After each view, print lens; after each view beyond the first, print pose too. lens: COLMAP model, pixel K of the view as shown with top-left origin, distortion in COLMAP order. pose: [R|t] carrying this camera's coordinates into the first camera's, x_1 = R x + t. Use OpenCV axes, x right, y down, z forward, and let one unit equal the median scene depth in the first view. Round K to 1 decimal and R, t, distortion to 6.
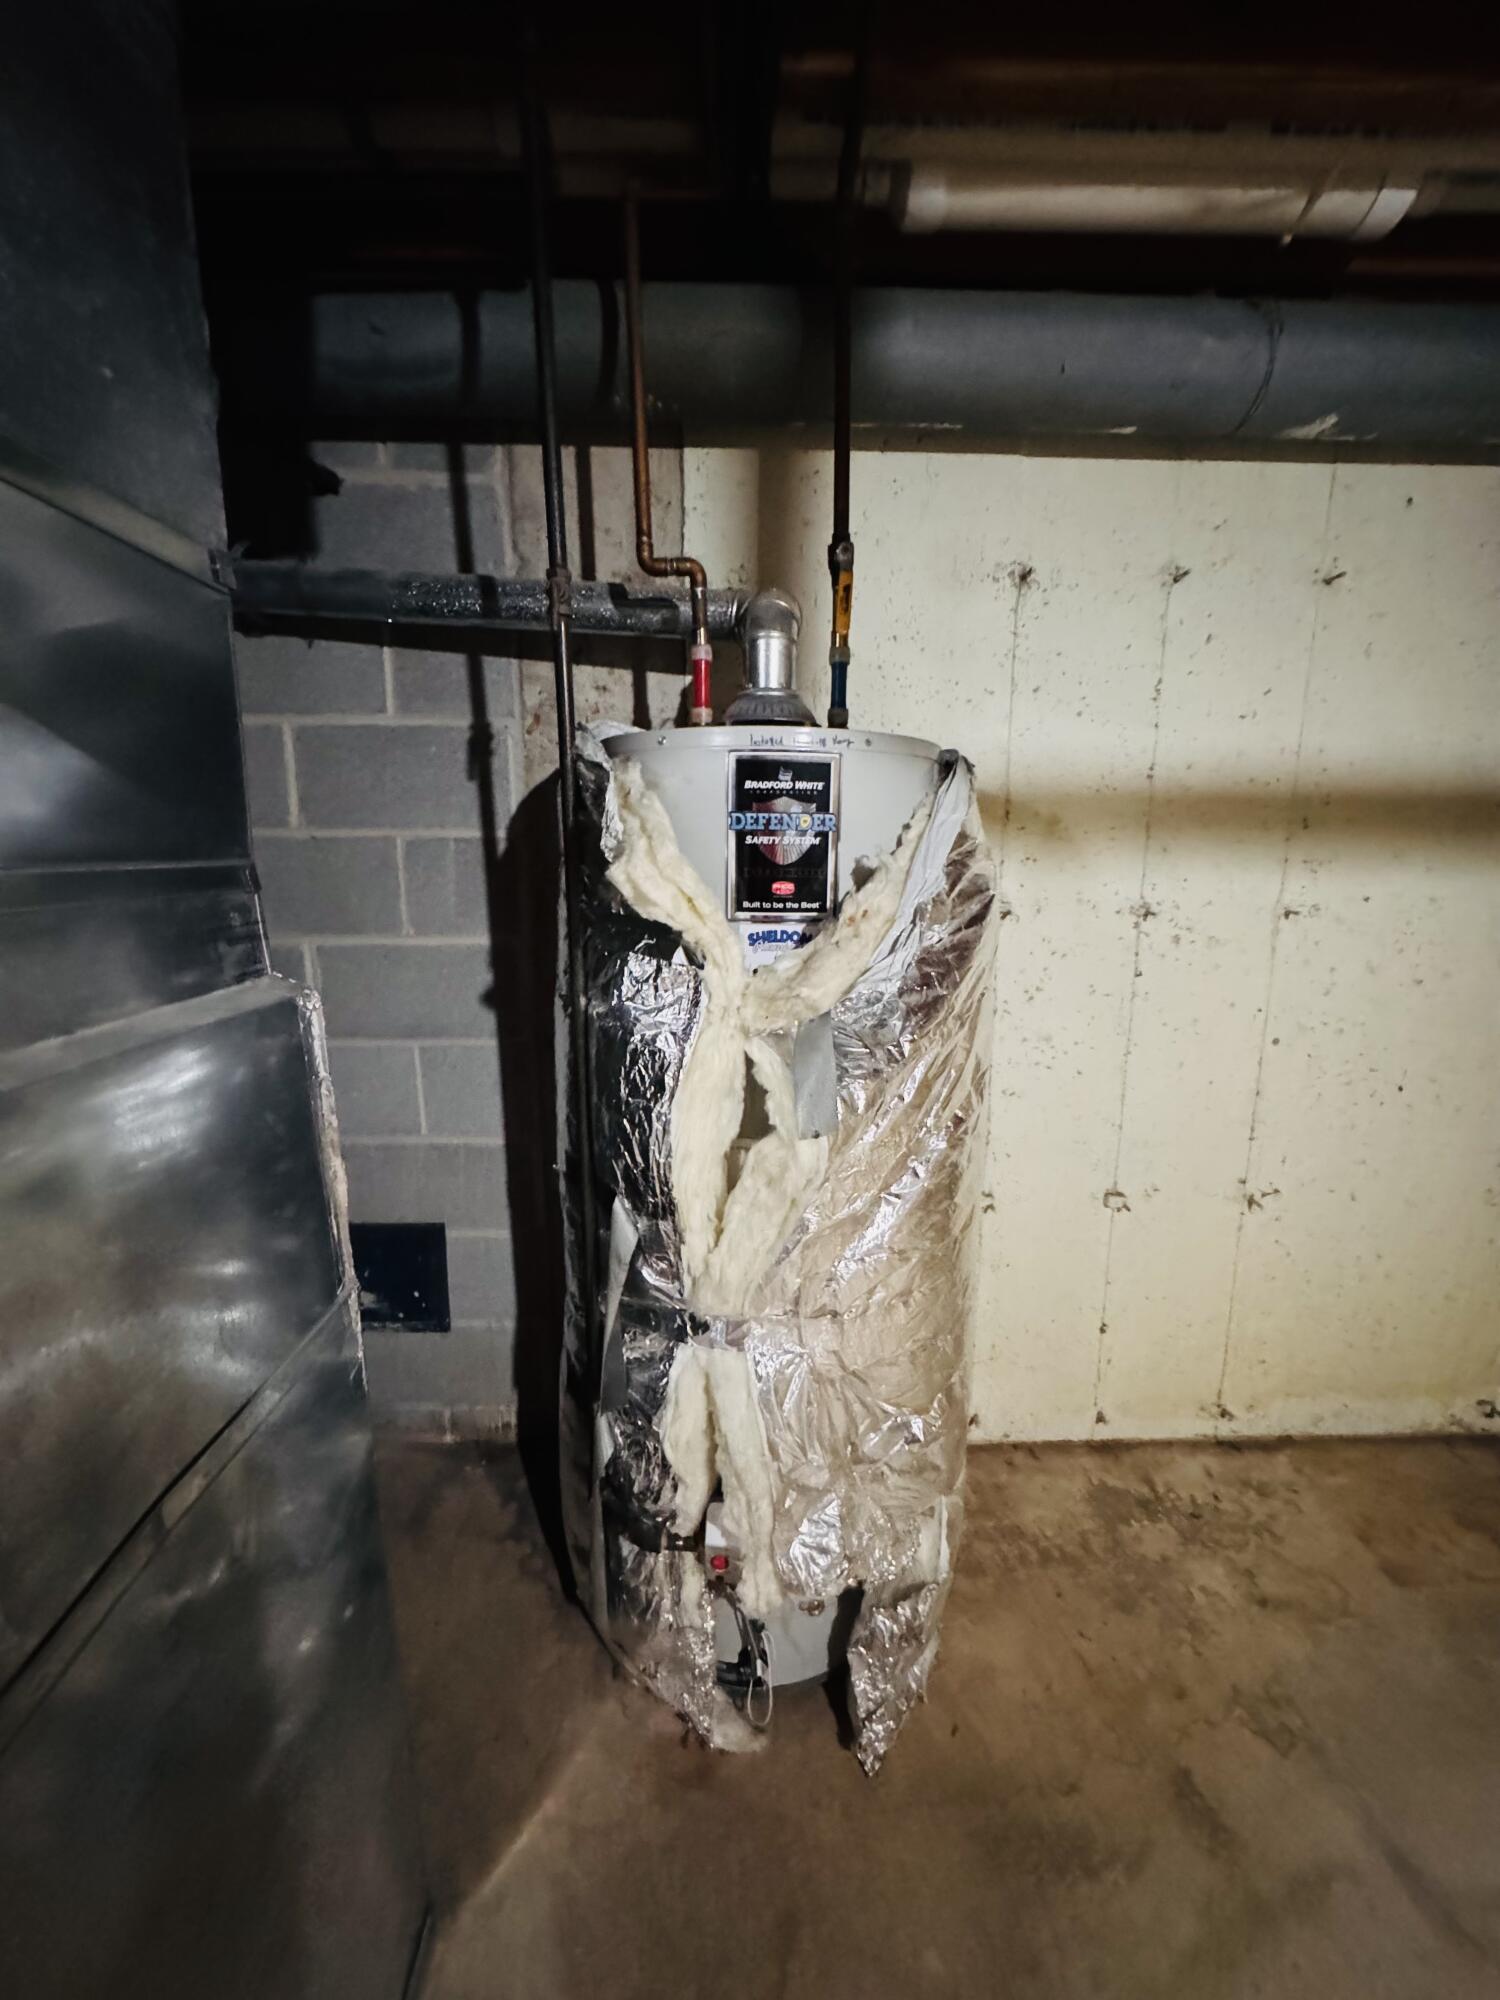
lens RADIAL K [[801.5, 0, 745.6], [0, 801.5, 998.8], [0, 0, 1]] dist [0.011466, 0.000607]
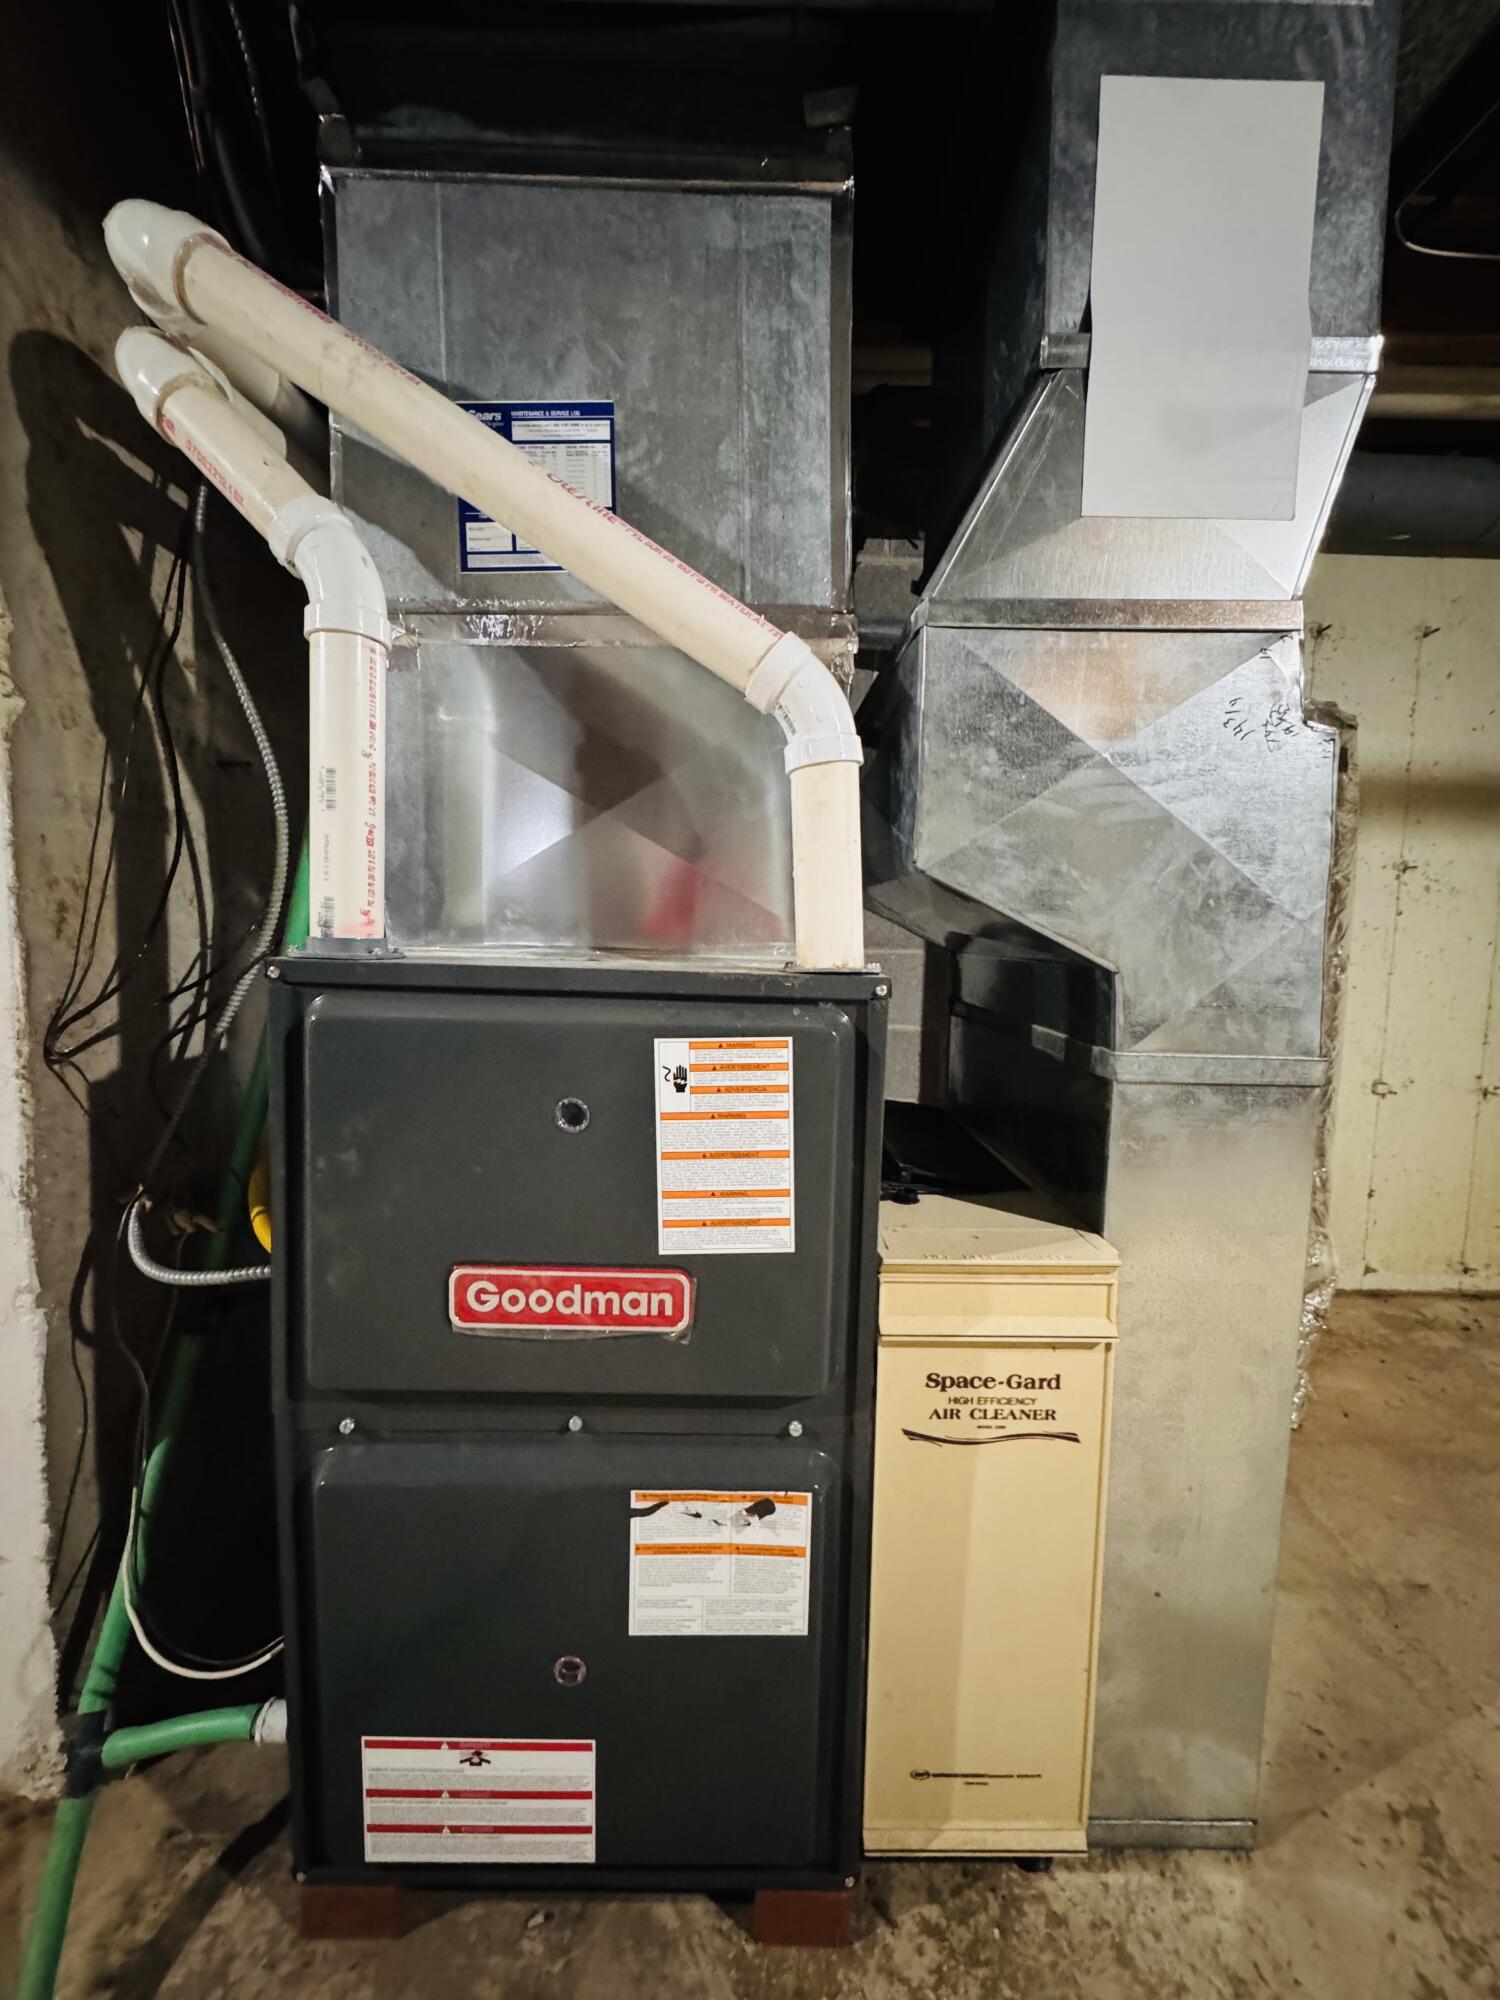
lens RADIAL K [[801.5, 0, 752.1], [0, 801.5, 999.9], [0, 0, 1]] dist [0.011466, 0.000607]
pose [[0.999671, 0.023688, -0.009789, -0.591462], [-0.024556, 0.994581, -0.101027, 0.281074], [0.007343, 0.101234, 0.994836, -0.353073]]
